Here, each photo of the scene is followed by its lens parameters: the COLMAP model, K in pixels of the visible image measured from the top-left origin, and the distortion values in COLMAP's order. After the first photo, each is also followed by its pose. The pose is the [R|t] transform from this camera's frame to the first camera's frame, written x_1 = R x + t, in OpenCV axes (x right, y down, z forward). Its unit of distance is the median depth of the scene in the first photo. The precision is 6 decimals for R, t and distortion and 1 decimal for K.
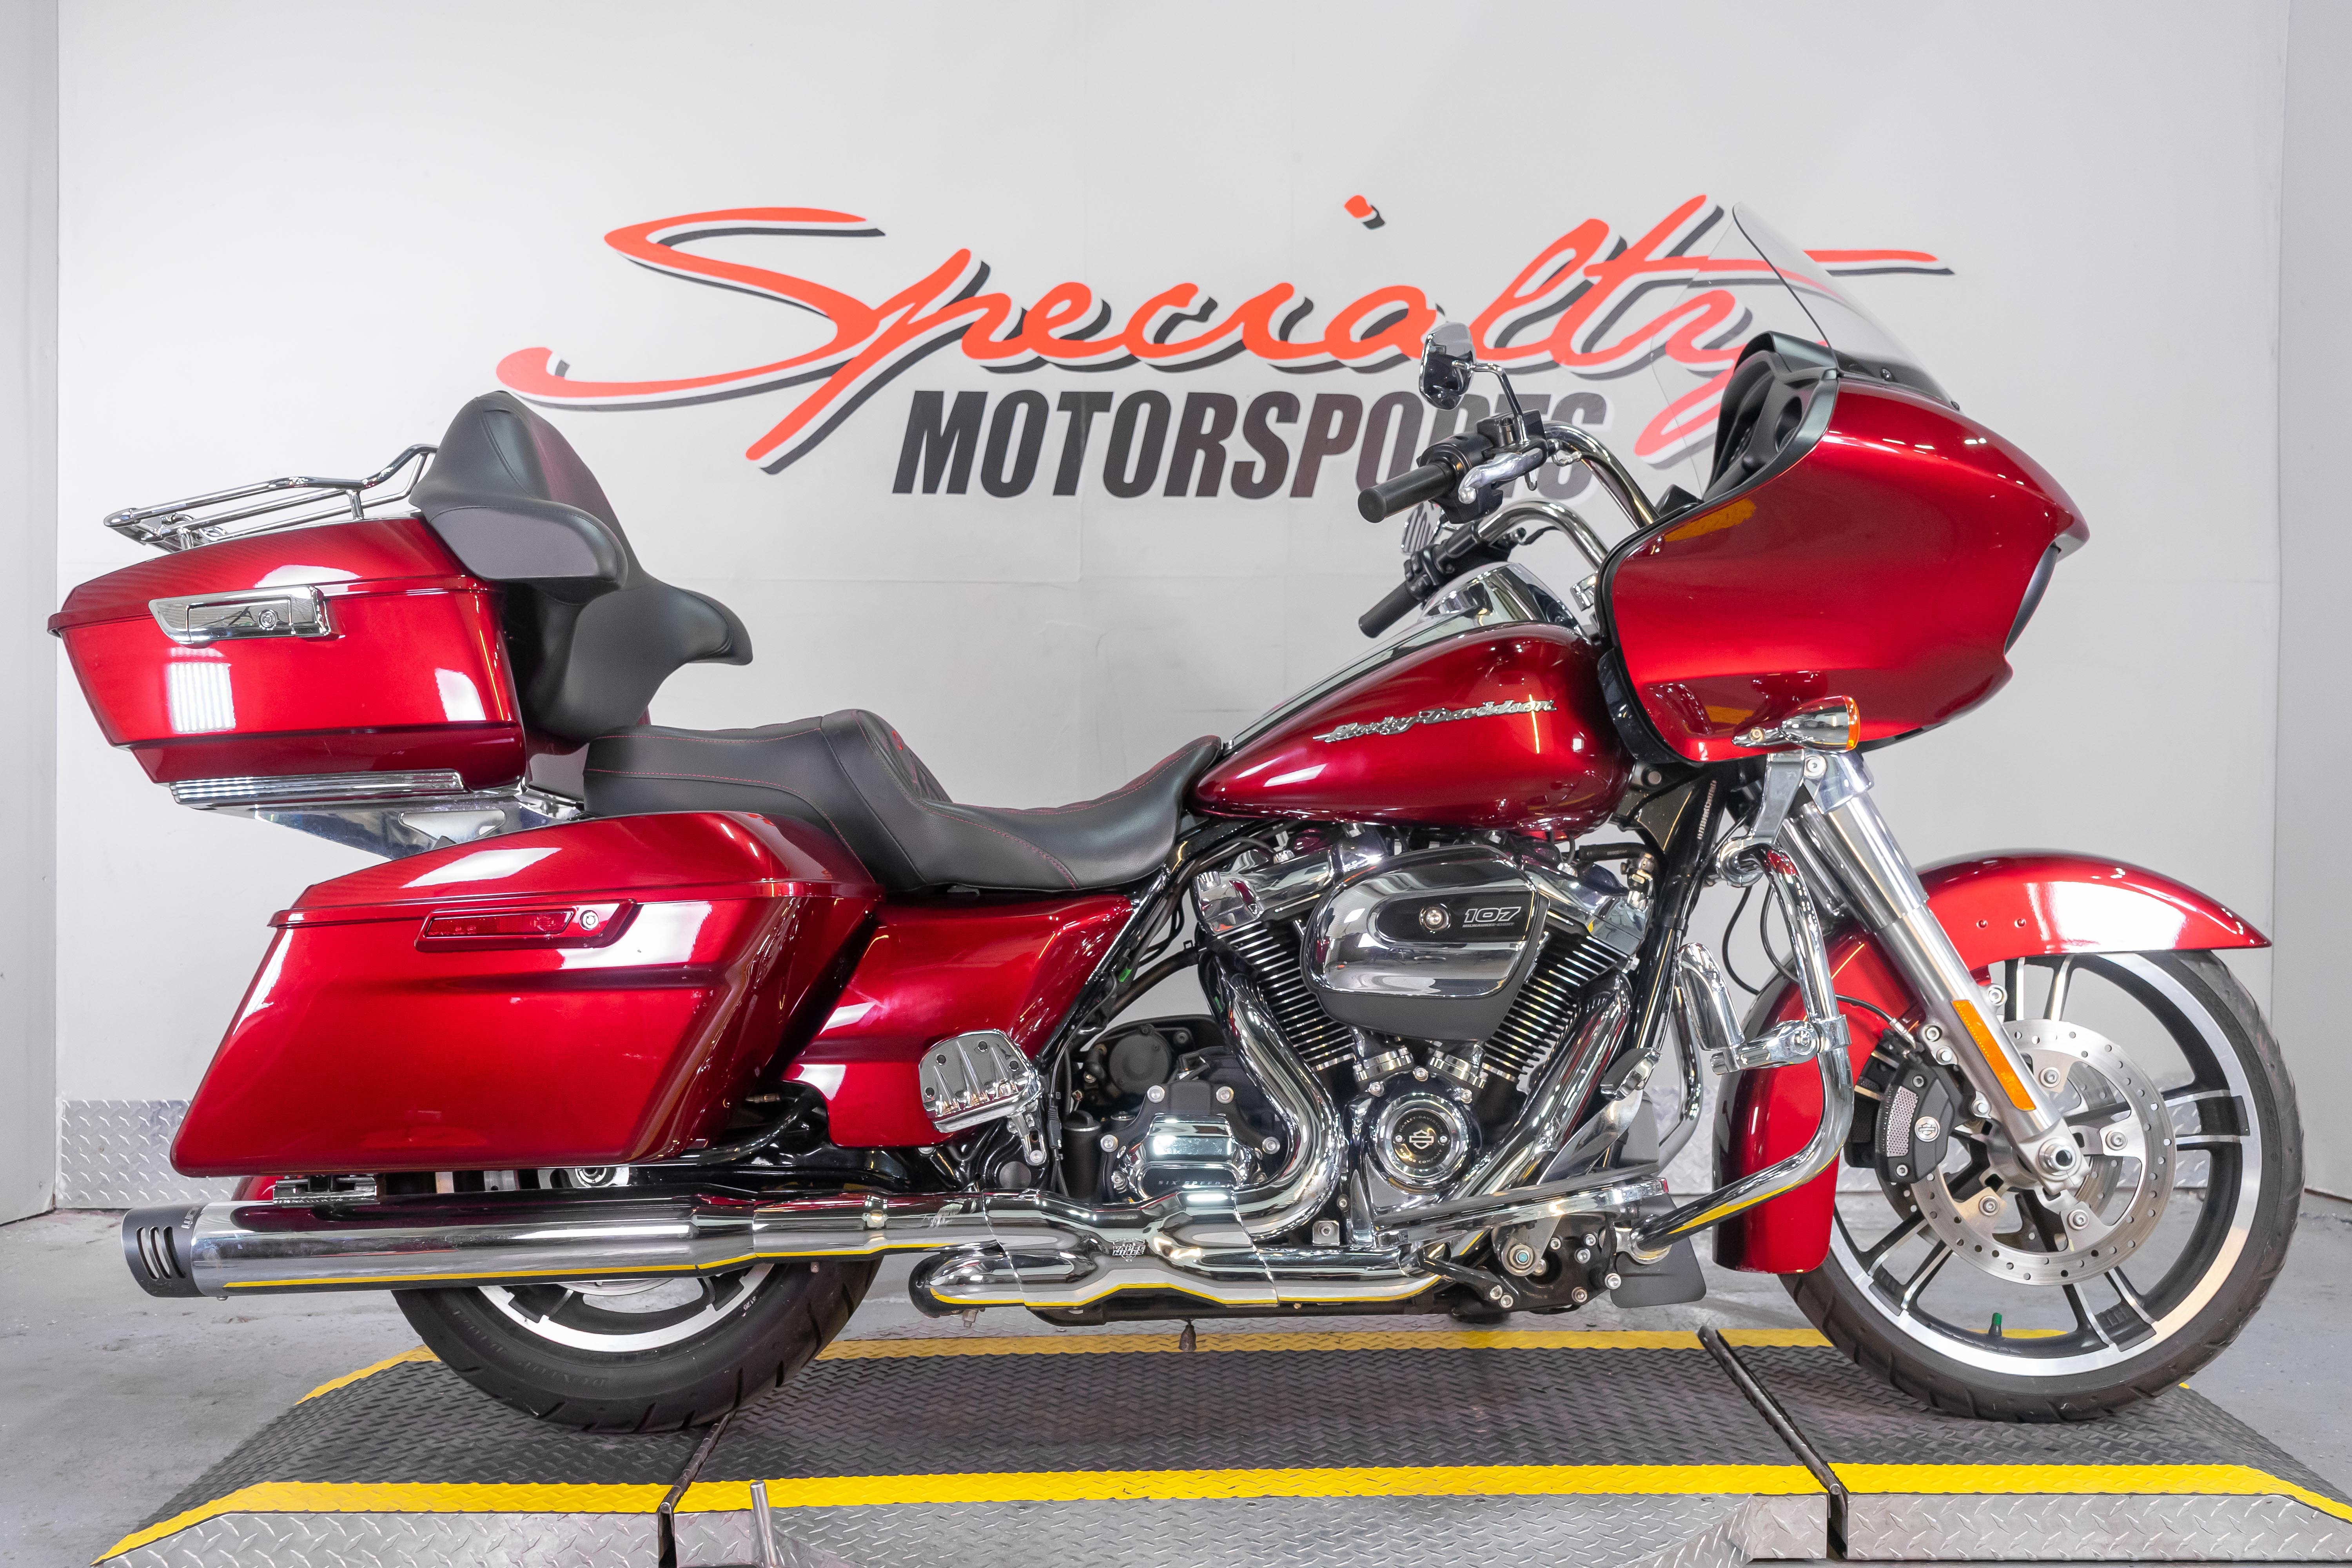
lens RADIAL K [[2183.2, 0, 1176.0], [0, 2183.2, 784.0], [0, 0, 1]] dist [0.000601, 0.006929]
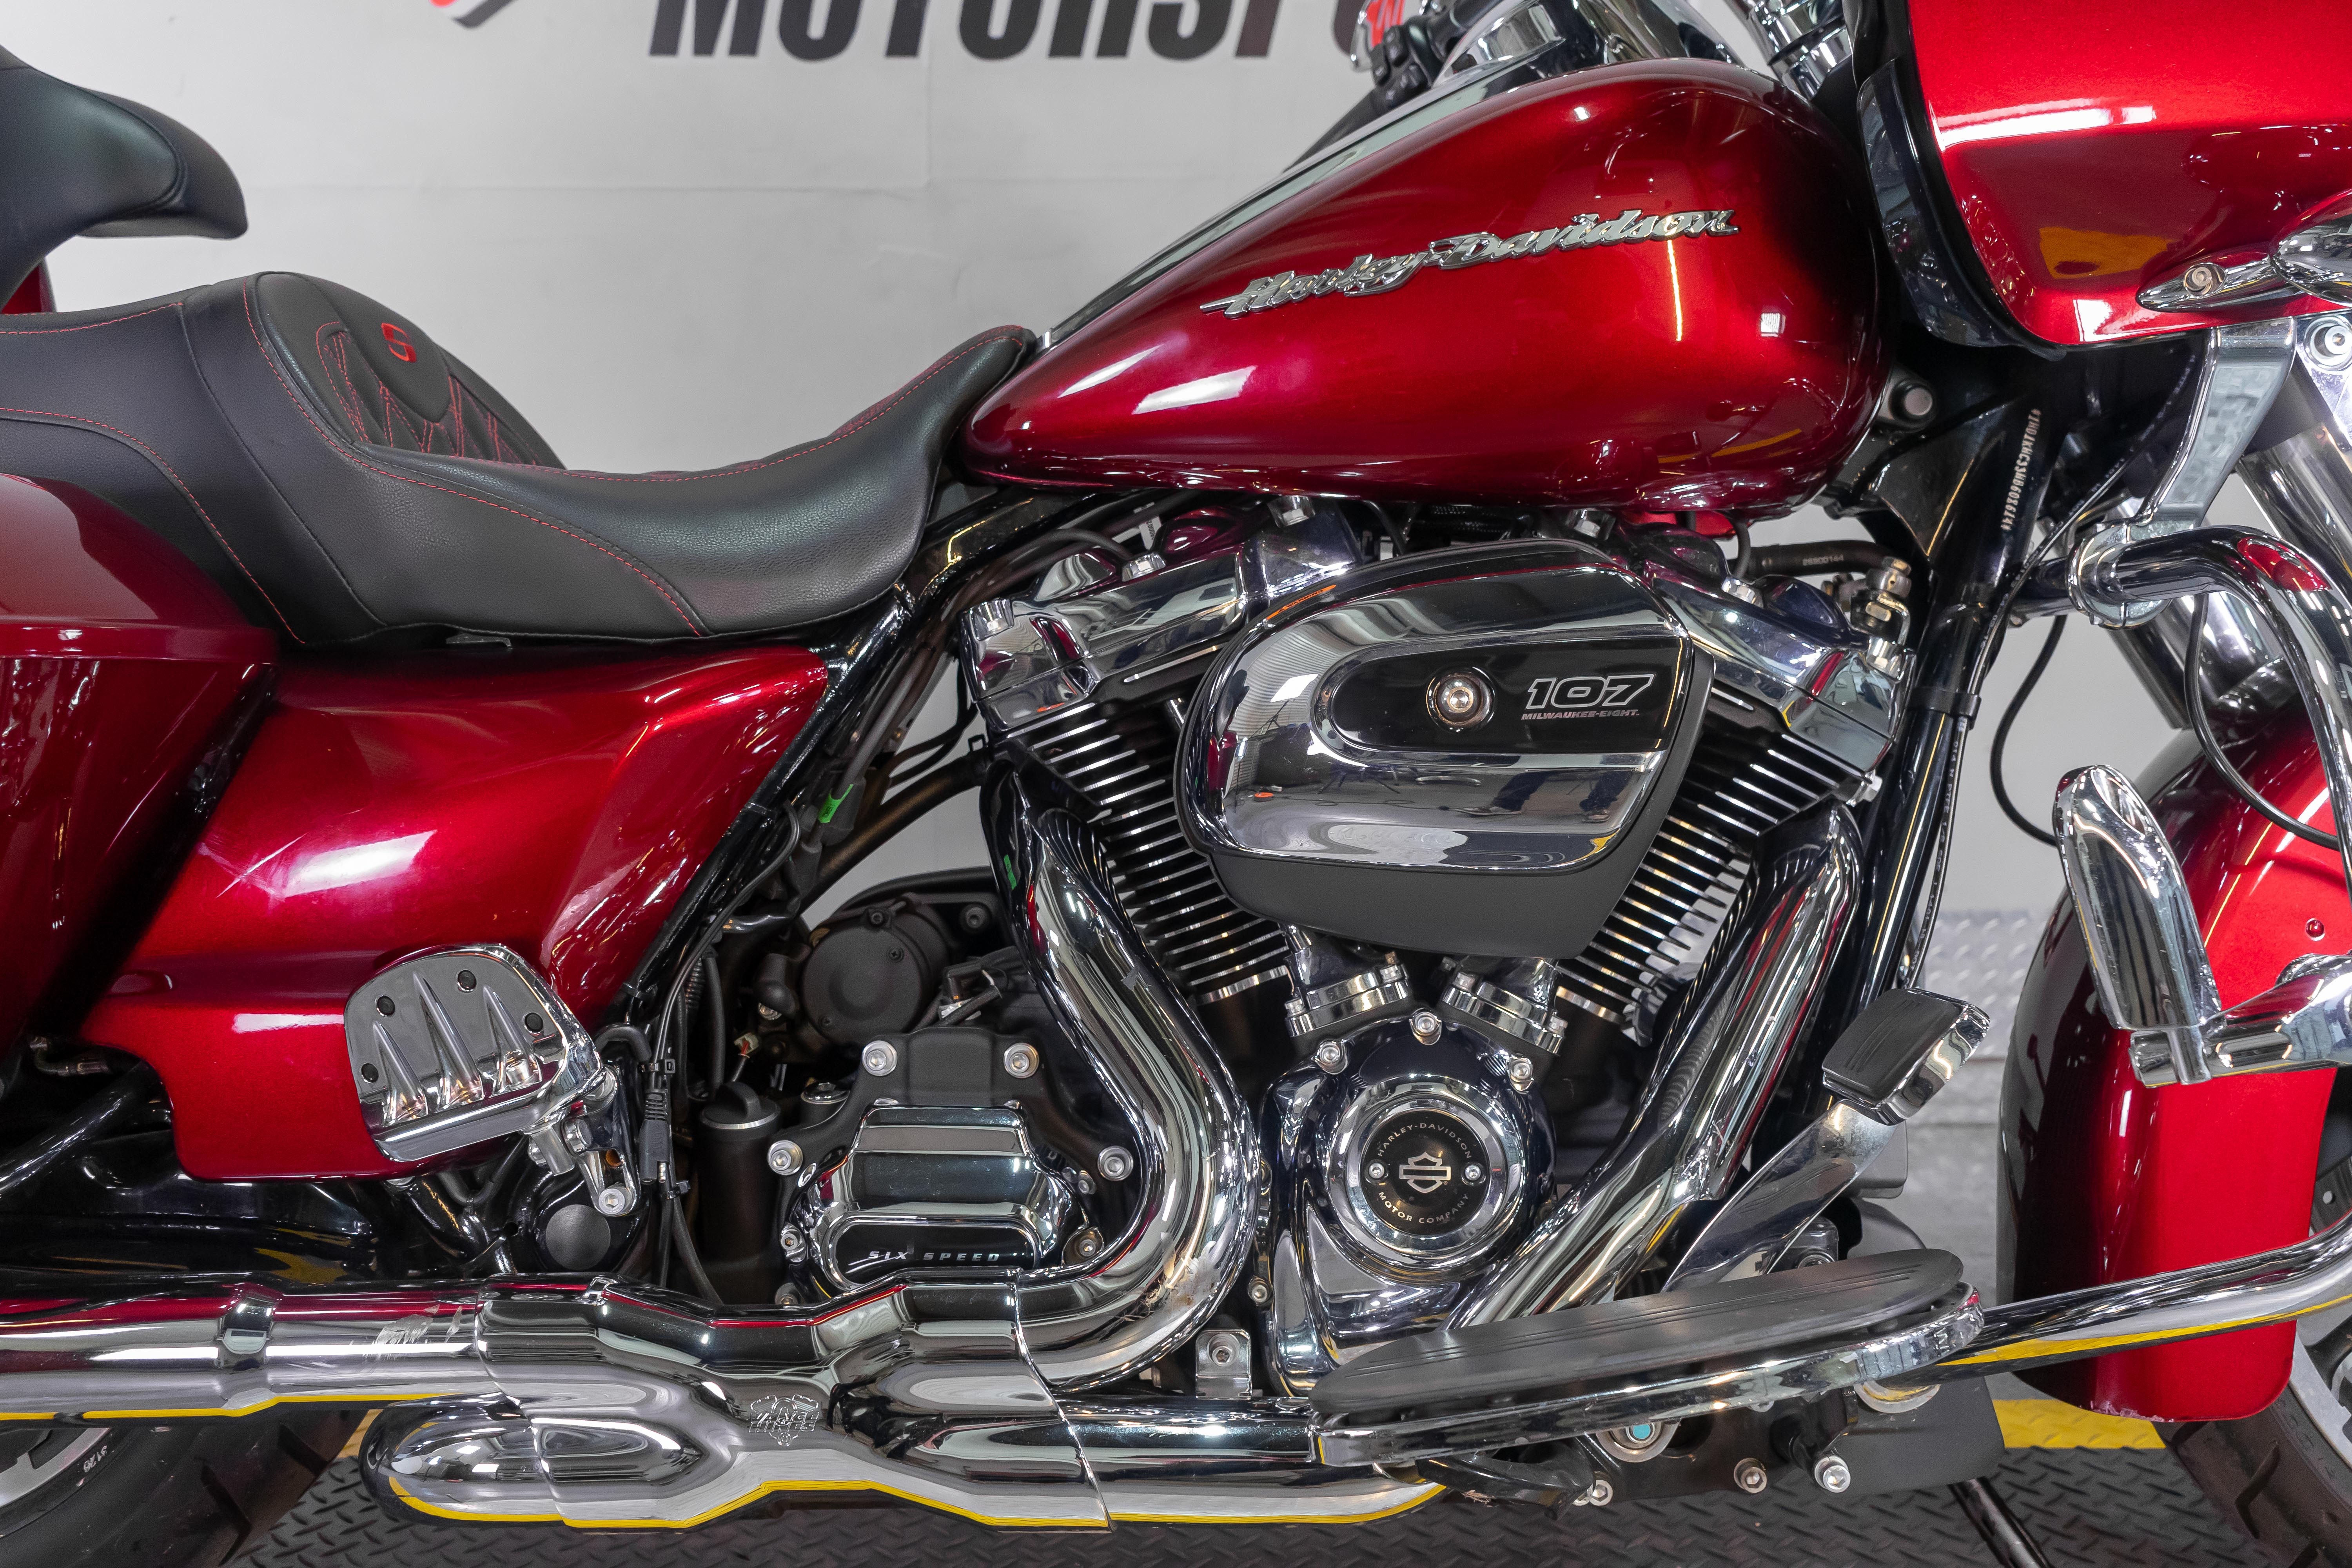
lens RADIAL K [[2120.2, 0, 1177.0], [0, 2120.2, 830.9], [0, 0, 1]] dist [-0.019258, -0.001816]
pose [[0.999997, -0.002145, -0.001261, 0.057582], [0.002296, 0.990800, 0.135311, 0.028191], [0.000959, -0.135314, 0.990802, 0.538115]]
